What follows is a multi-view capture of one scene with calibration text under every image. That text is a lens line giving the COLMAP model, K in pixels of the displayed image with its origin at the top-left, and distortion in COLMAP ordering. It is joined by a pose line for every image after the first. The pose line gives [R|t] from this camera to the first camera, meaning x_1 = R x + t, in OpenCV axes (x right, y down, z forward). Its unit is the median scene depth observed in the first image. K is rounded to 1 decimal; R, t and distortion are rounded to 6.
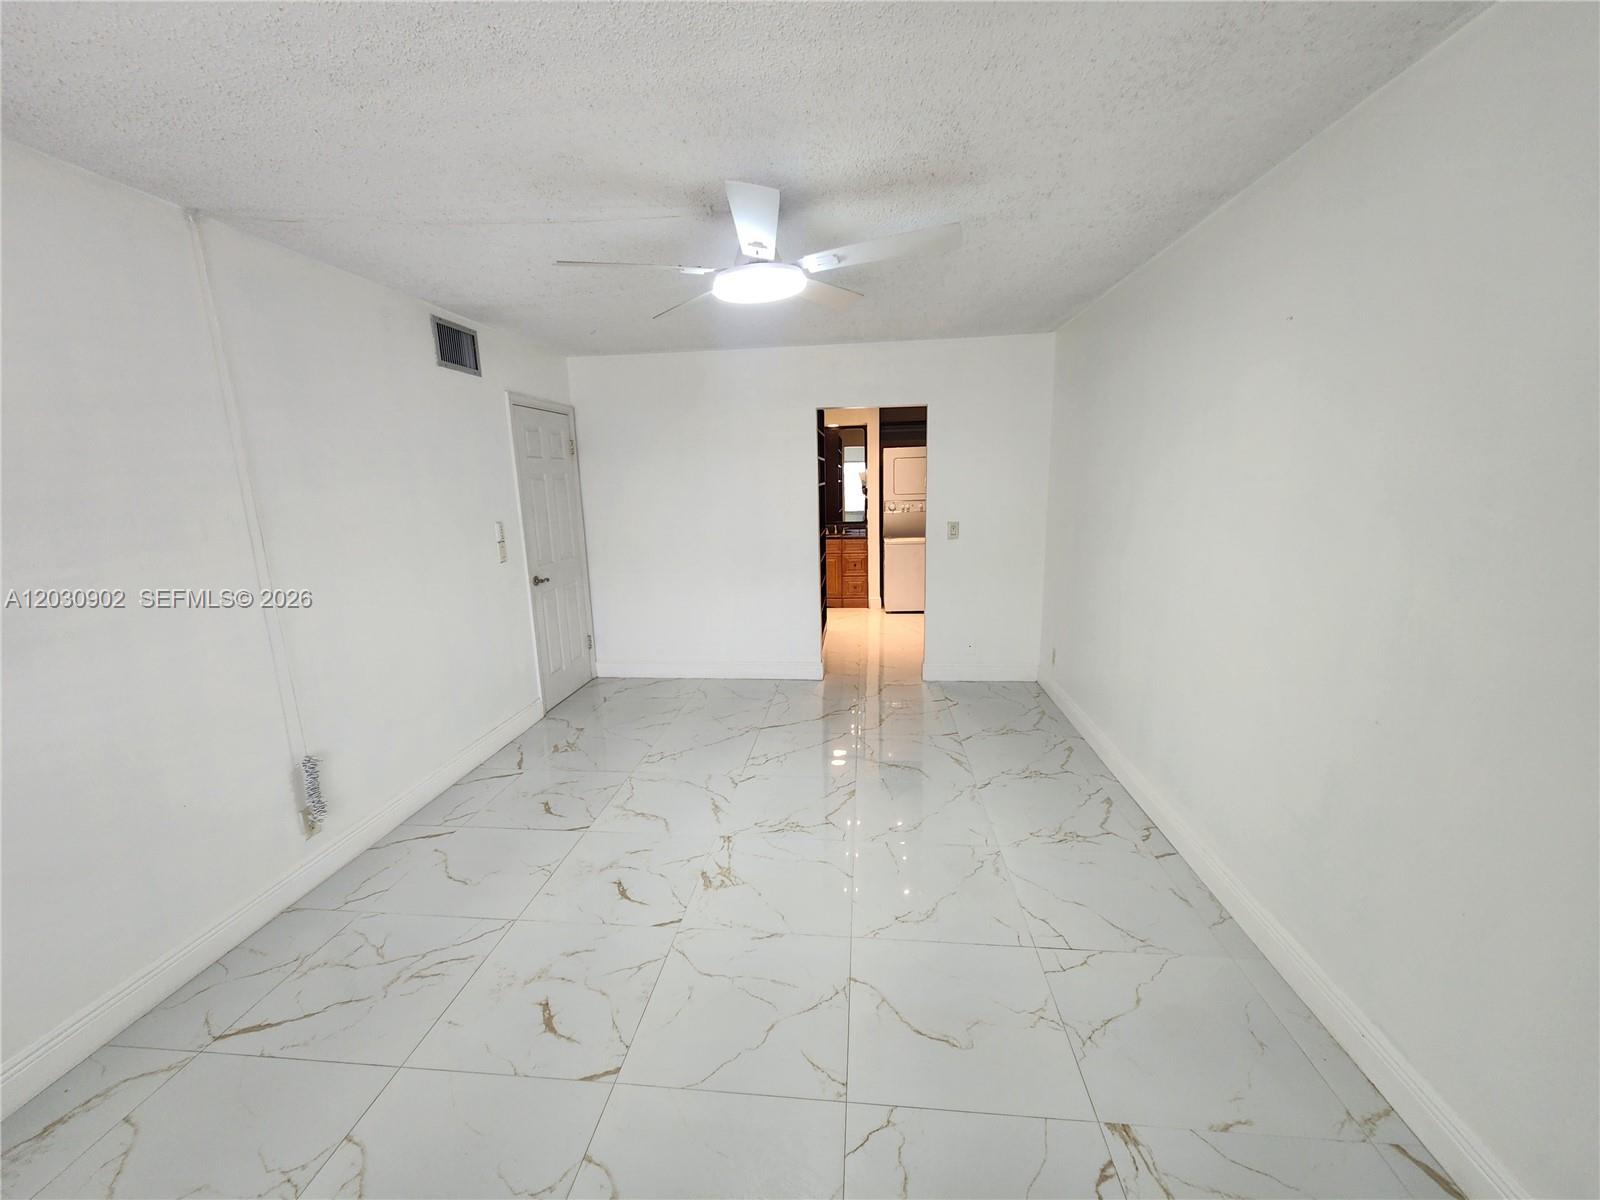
lens RADIAL K [[651.1, 0, 790.9], [0, 651.1, 602.5], [0, 0, 1]] dist [0.000277, 0.000125]
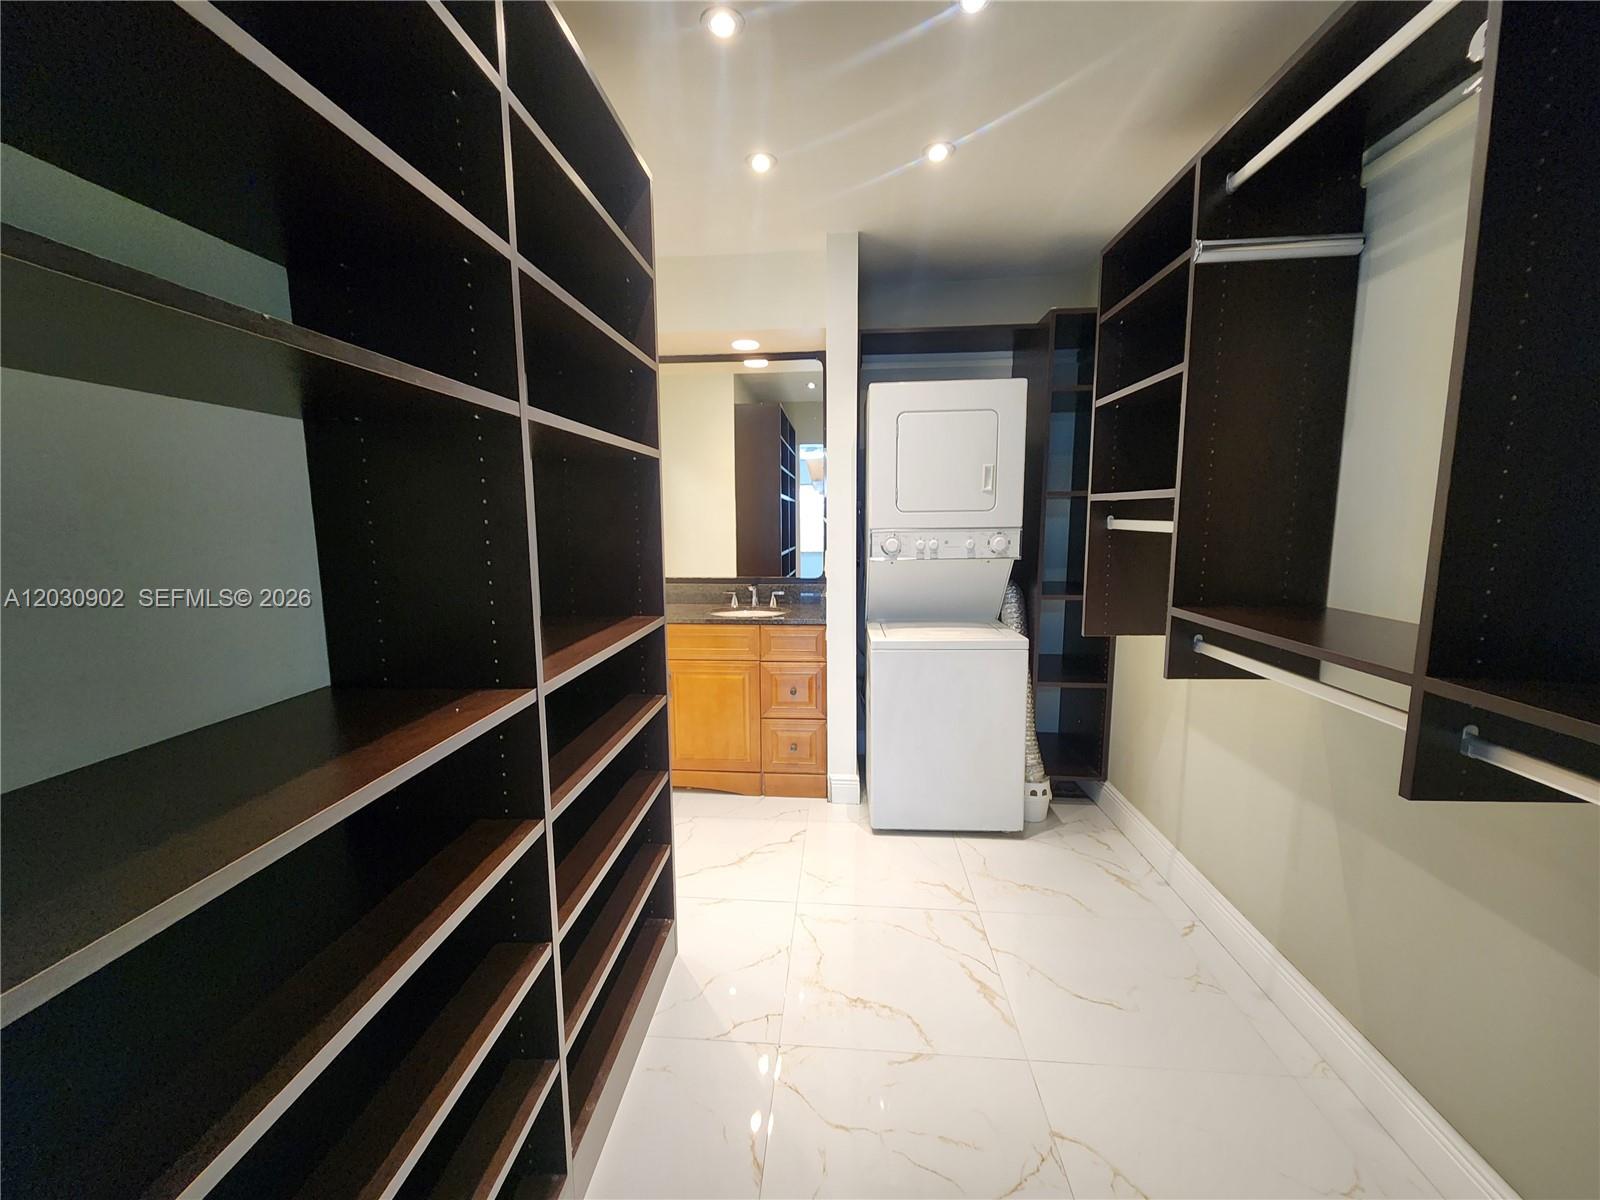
lens RADIAL K [[651.1, 0, 790.9], [0, 651.1, 602.5], [0, 0, 1]] dist [0.000277, 0.000125]
pose [[0.999276, 0.012988, 0.035758, 0.082441], [-0.011130, 0.998602, -0.051678, -0.090895], [-0.036379, 0.051243, 0.998023, 0.609248]]
